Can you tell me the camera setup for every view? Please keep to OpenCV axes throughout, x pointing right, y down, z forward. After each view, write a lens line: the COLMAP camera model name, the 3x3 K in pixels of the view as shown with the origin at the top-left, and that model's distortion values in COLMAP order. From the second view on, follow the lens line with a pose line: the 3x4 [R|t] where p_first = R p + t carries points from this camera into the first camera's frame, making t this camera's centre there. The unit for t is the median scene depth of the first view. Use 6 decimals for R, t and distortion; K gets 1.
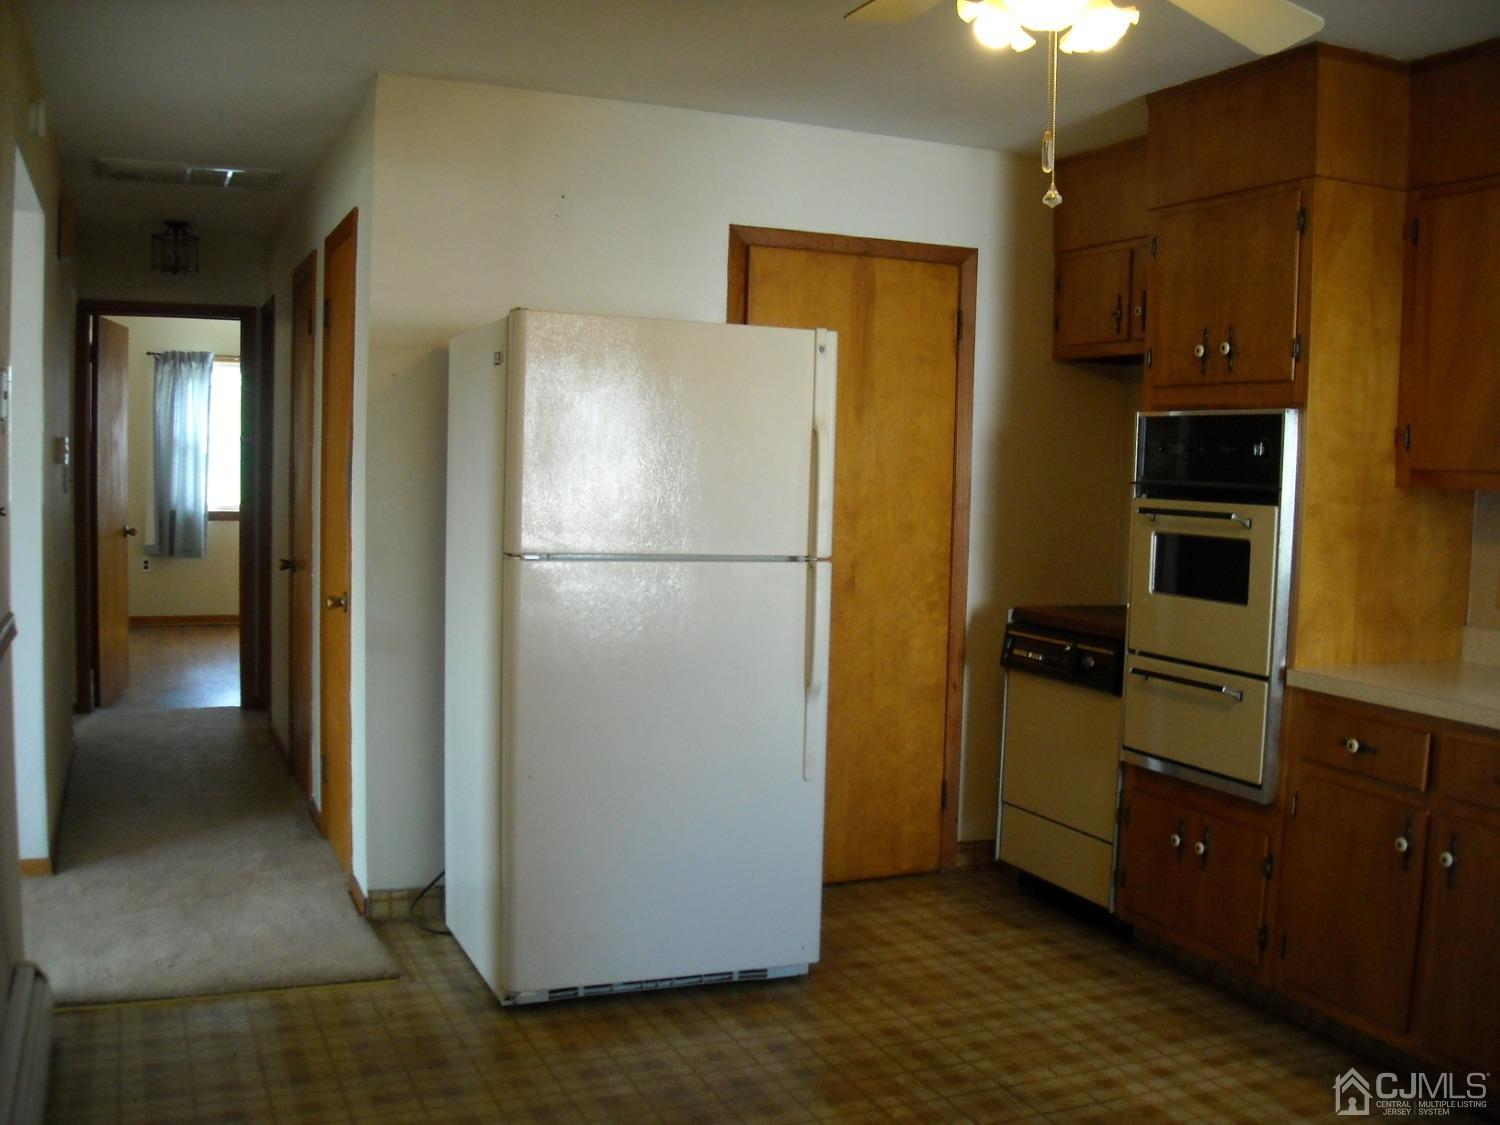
lens RADIAL K [[1498.1, 0, 778.1], [0, 1498.1, 571.5], [0, 0, 1]] dist [-0.196651, 0.118058]
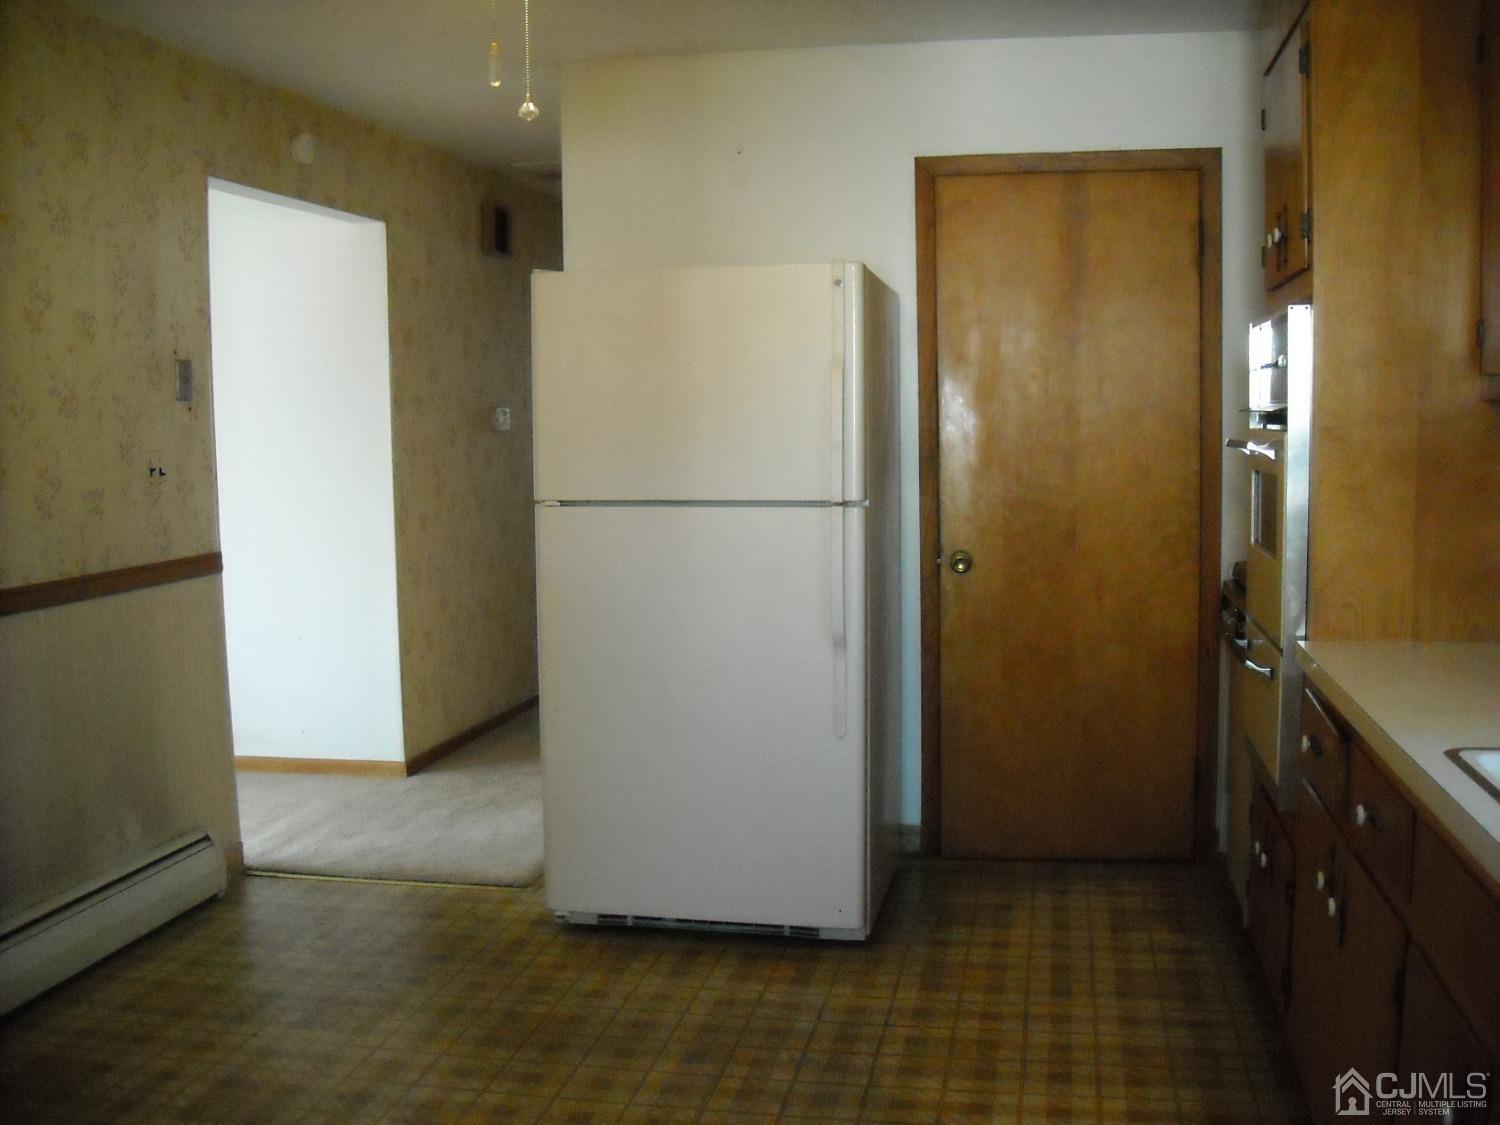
lens RADIAL K [[1498.1, 0, 778.1], [0, 1498.1, 571.5], [0, 0, 1]] dist [-0.196651, 0.118058]
pose [[0.825539, 0.018150, -0.564054, 0.536276], [-0.002778, 0.999601, 0.028098, 0.008192], [0.564339, -0.021629, 0.825260, 0.197416]]
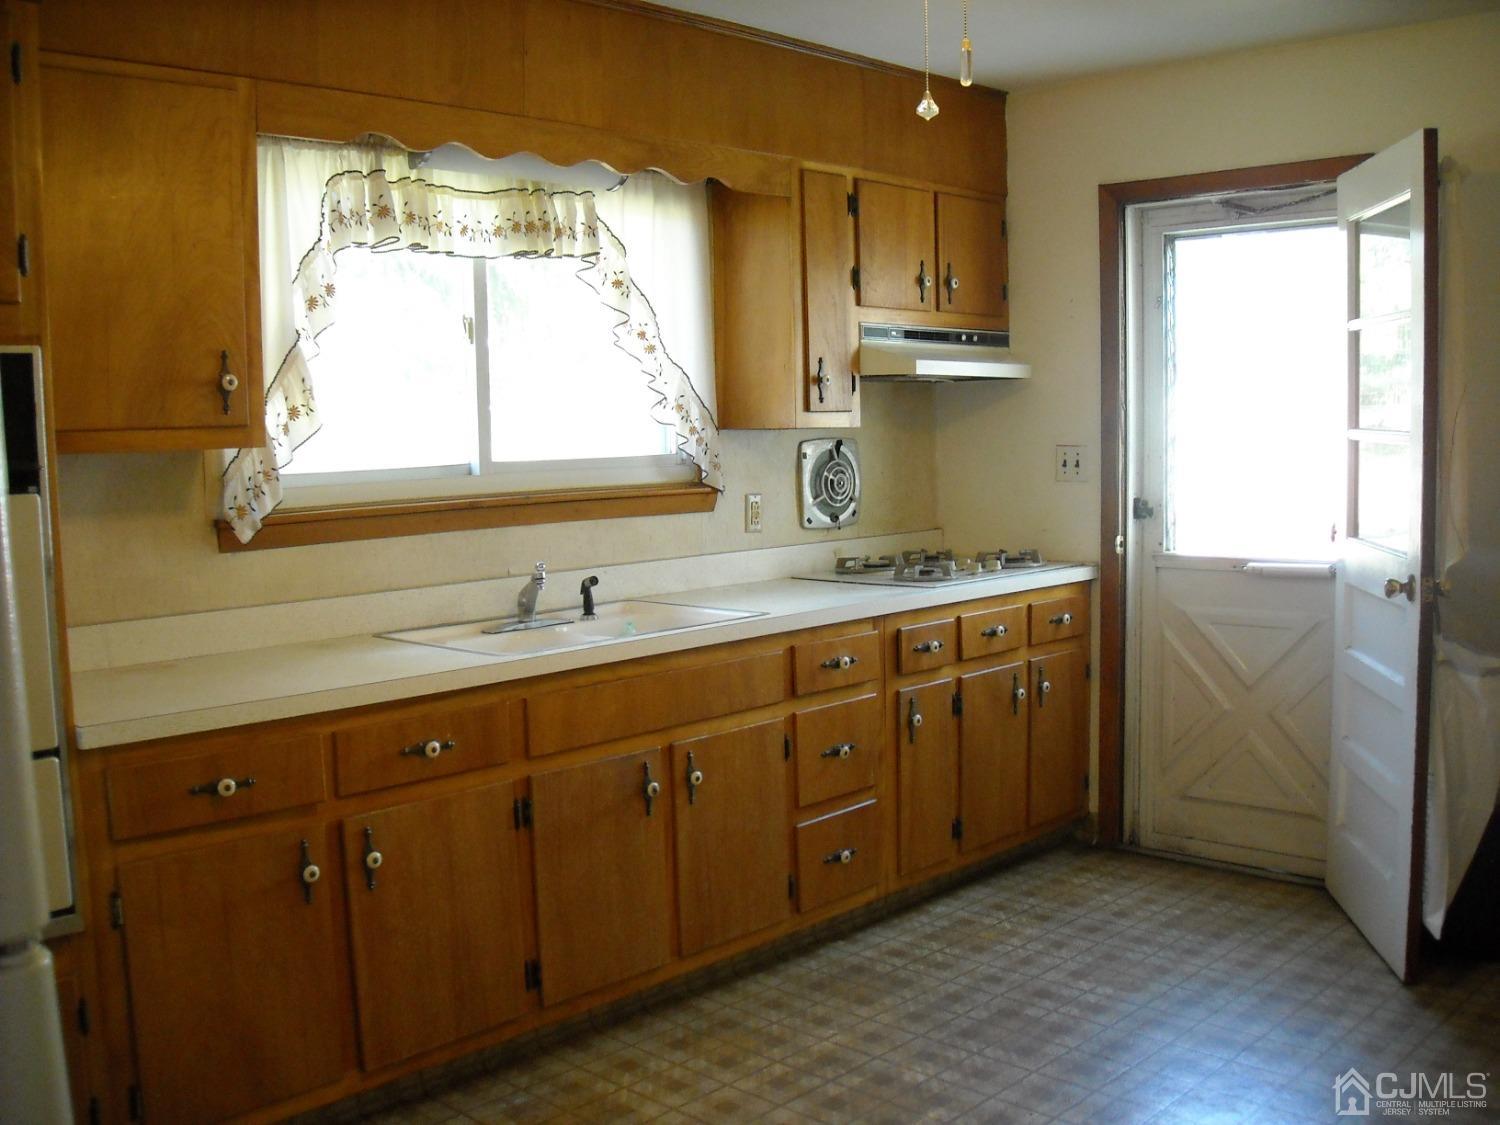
lens RADIAL K [[1498.1, 0, 778.1], [0, 1498.1, 571.5], [0, 0, 1]] dist [-0.196651, 0.118058]
pose [[-0.398330, -0.108092, 0.910851, -0.562050], [0.084261, 0.984521, 0.153683, -0.114936], [-0.913364, 0.137966, -0.383056, 1.359553]]
